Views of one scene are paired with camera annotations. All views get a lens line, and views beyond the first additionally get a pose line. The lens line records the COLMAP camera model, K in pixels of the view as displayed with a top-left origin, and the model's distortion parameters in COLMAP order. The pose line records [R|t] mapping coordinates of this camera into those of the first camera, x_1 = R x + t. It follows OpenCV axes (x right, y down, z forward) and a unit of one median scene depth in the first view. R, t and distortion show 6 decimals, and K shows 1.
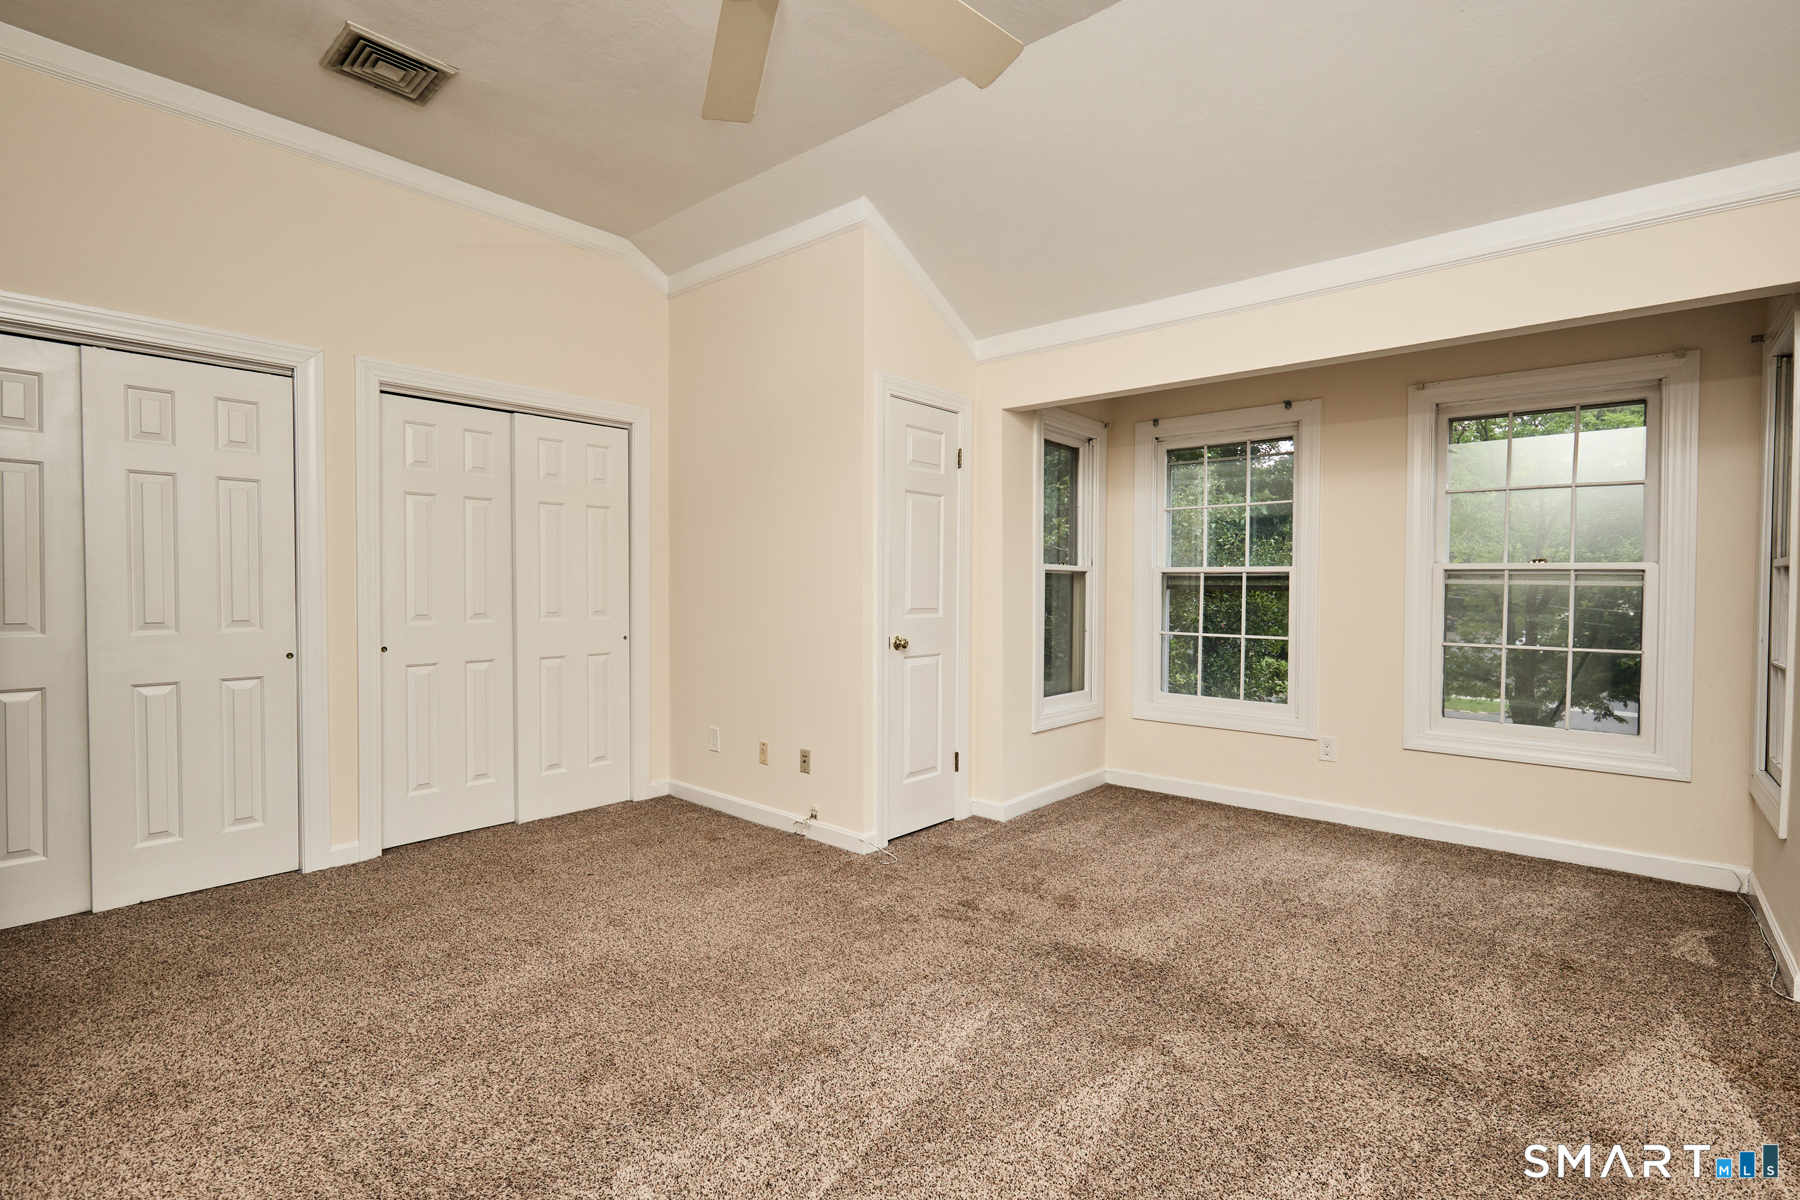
lens RADIAL K [[822.4, 0, 902.6], [0, 822.4, 609.3], [0, 0, 1]] dist [0.003129, -0.000214]
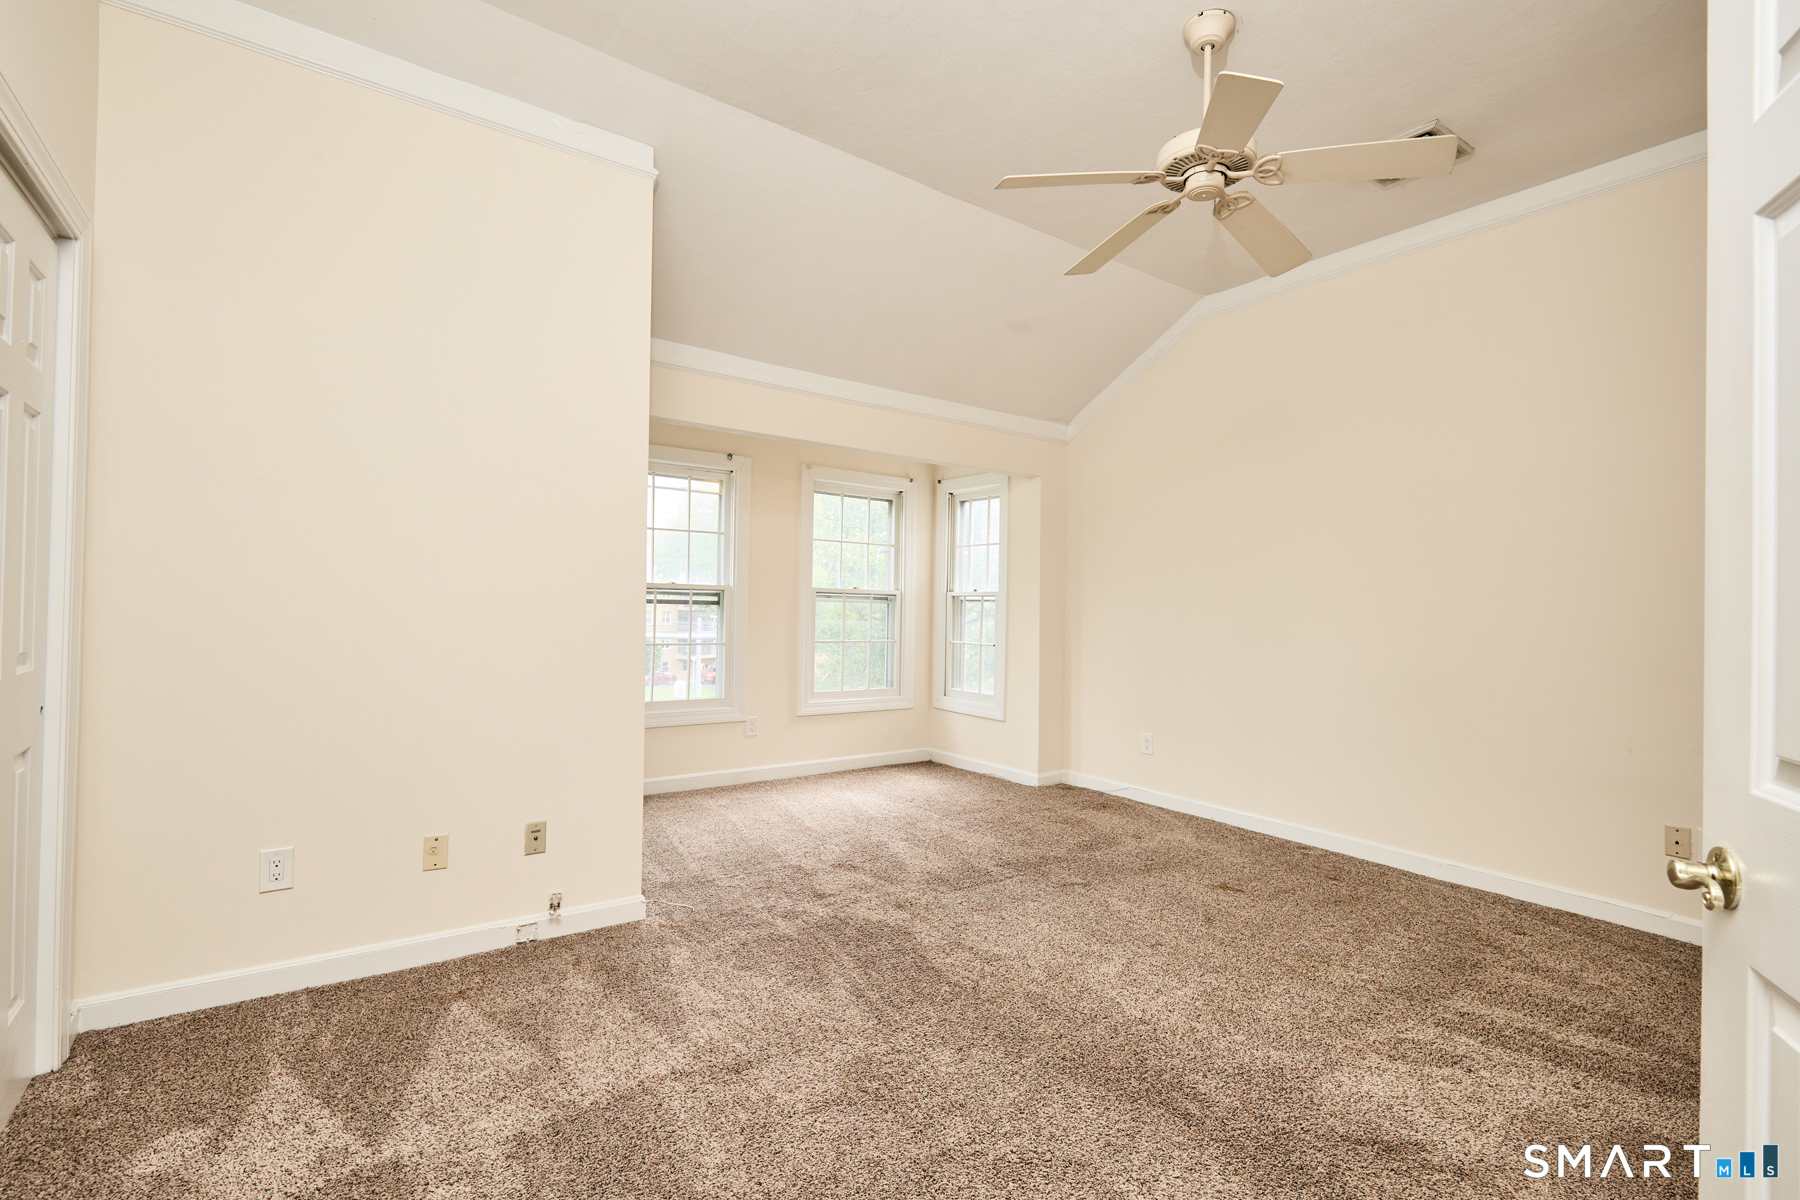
lens RADIAL K [[824.9, 0, 903.1], [0, 824.9, 590.6], [0, 0, 1]] dist [0.000036, 0.000090]
pose [[0.227605, 0.014688, 0.973643, -0.715216], [0.005272, 0.999853, -0.016316, -0.022679], [-0.973739, 0.008846, 0.227494, 0.470884]]
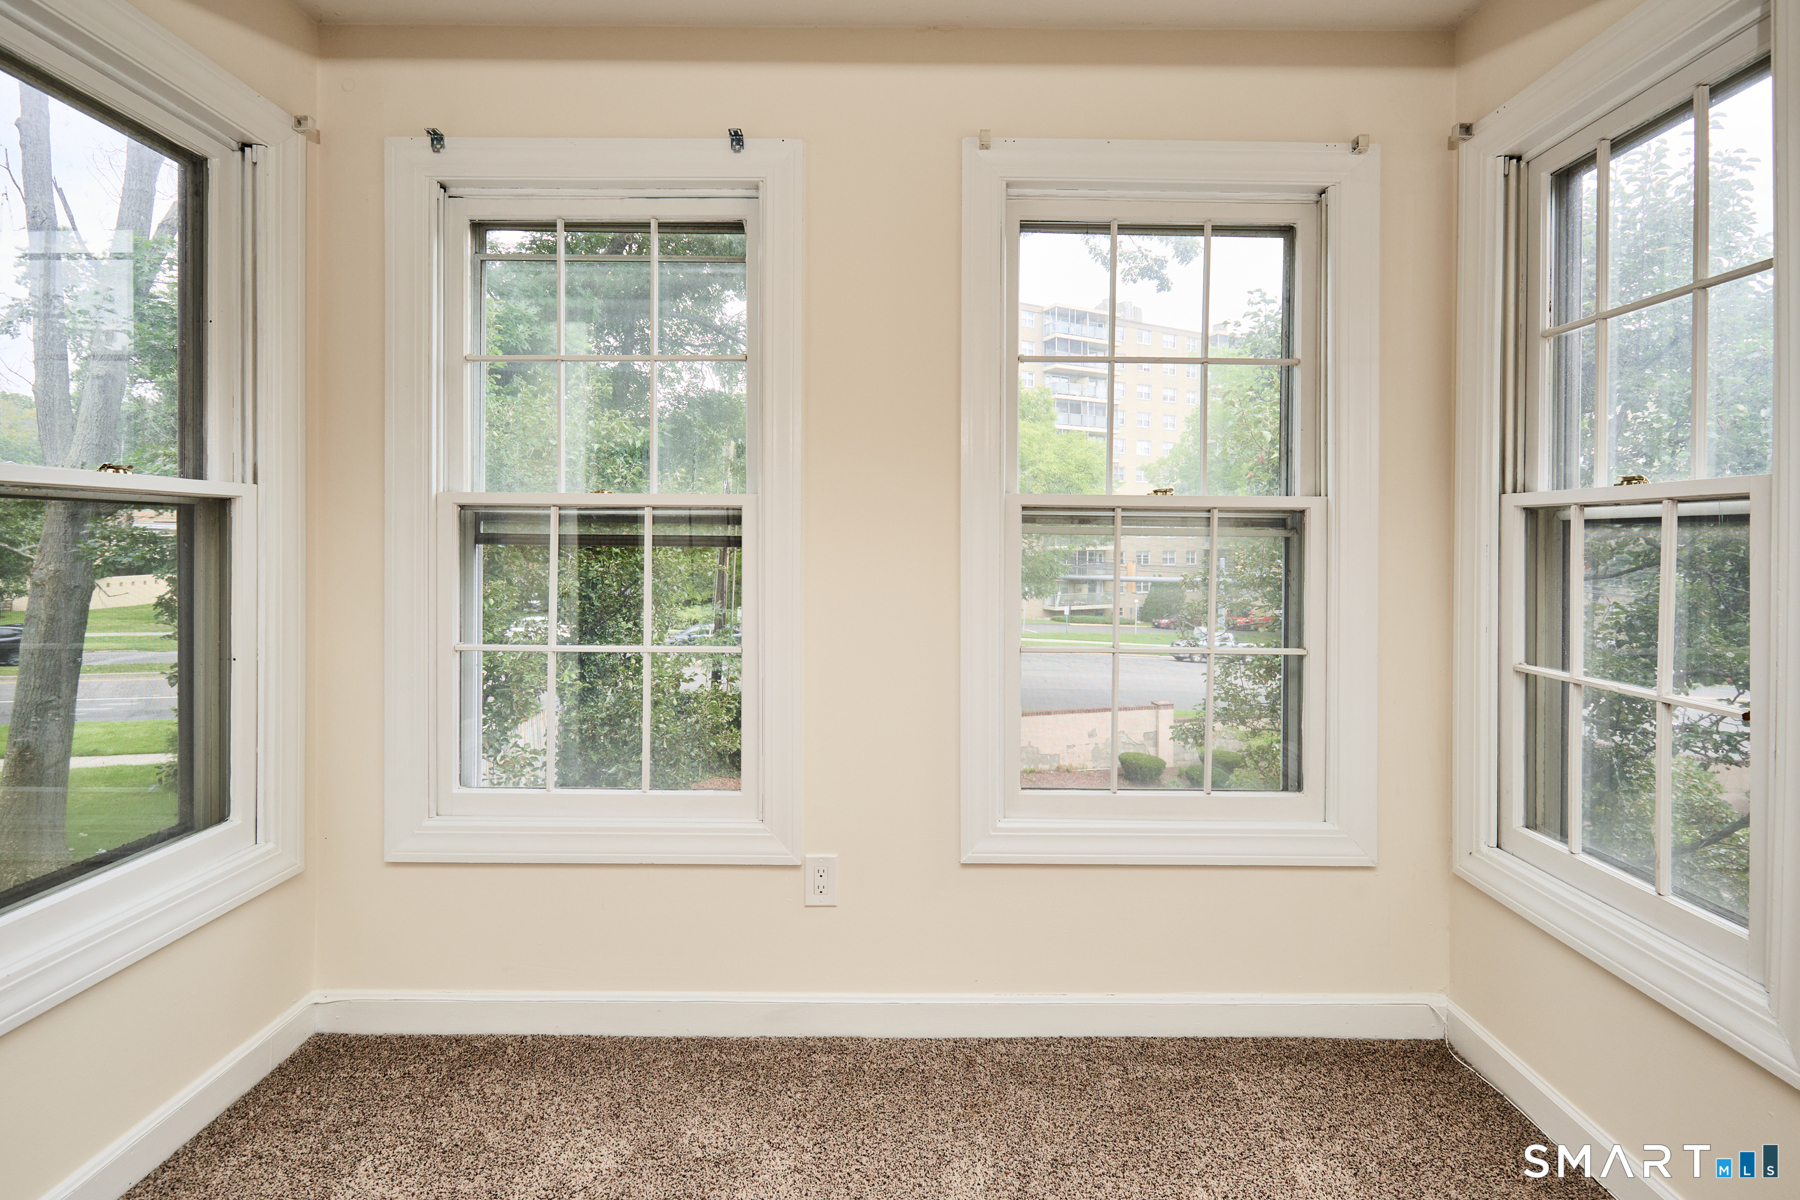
lens RADIAL K [[814.2, 0, 900.9], [0, 814.2, 540.0], [0, 0, 1]] dist [-0.004046, -0.000485]
pose [[0.757620, -0.002662, 0.652691, 0.247846], [0.015393, 0.999786, -0.013789, -0.019087], [-0.652515, 0.020494, 0.757499, 0.617997]]
